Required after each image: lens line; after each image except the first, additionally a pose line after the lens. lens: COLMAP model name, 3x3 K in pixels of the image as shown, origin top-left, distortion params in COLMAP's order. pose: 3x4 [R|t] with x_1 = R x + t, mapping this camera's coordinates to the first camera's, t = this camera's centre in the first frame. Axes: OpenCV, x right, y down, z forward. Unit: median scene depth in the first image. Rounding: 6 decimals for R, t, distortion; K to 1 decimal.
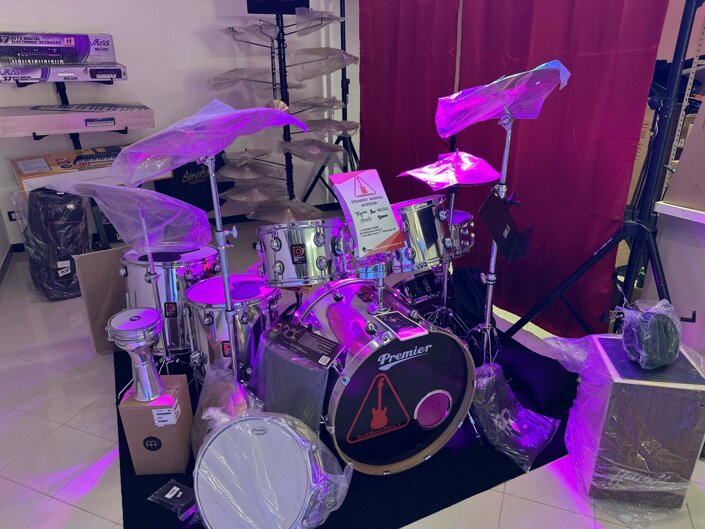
lens RADIAL K [[502.5, 0, 353.6], [0, 502.5, 263.5], [0, 0, 1]] dist [0.057745, -0.070617]
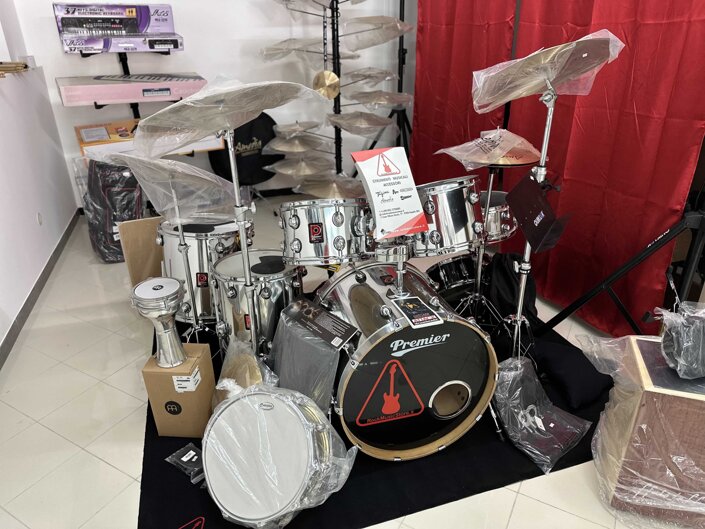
lens RADIAL K [[502.5, 0, 351.6], [0, 502.5, 262.8], [0, 0, 1]] dist [0.057745, -0.070617]
pose [[0.989914, 0.054758, -0.130663, 0.077745], [-0.048016, 0.997375, 0.054203, -0.014516], [0.133288, -0.047383, 0.989944, 0.029793]]
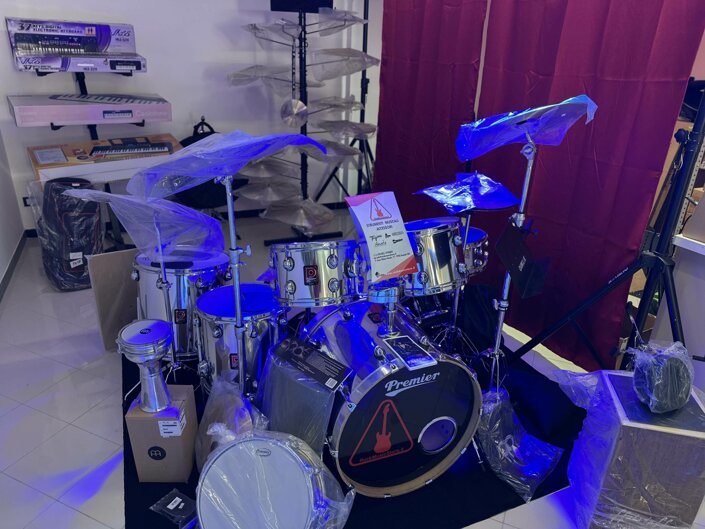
lens RADIAL K [[502.5, 0, 353.8], [0, 502.5, 261.1], [0, 0, 1]] dist [0.057745, -0.070617]
pose [[0.998469, 0.053341, -0.014667, -0.010192], [-0.053002, 0.998339, 0.022597, -0.063348], [0.015848, -0.021785, 0.999637, 0.005487]]
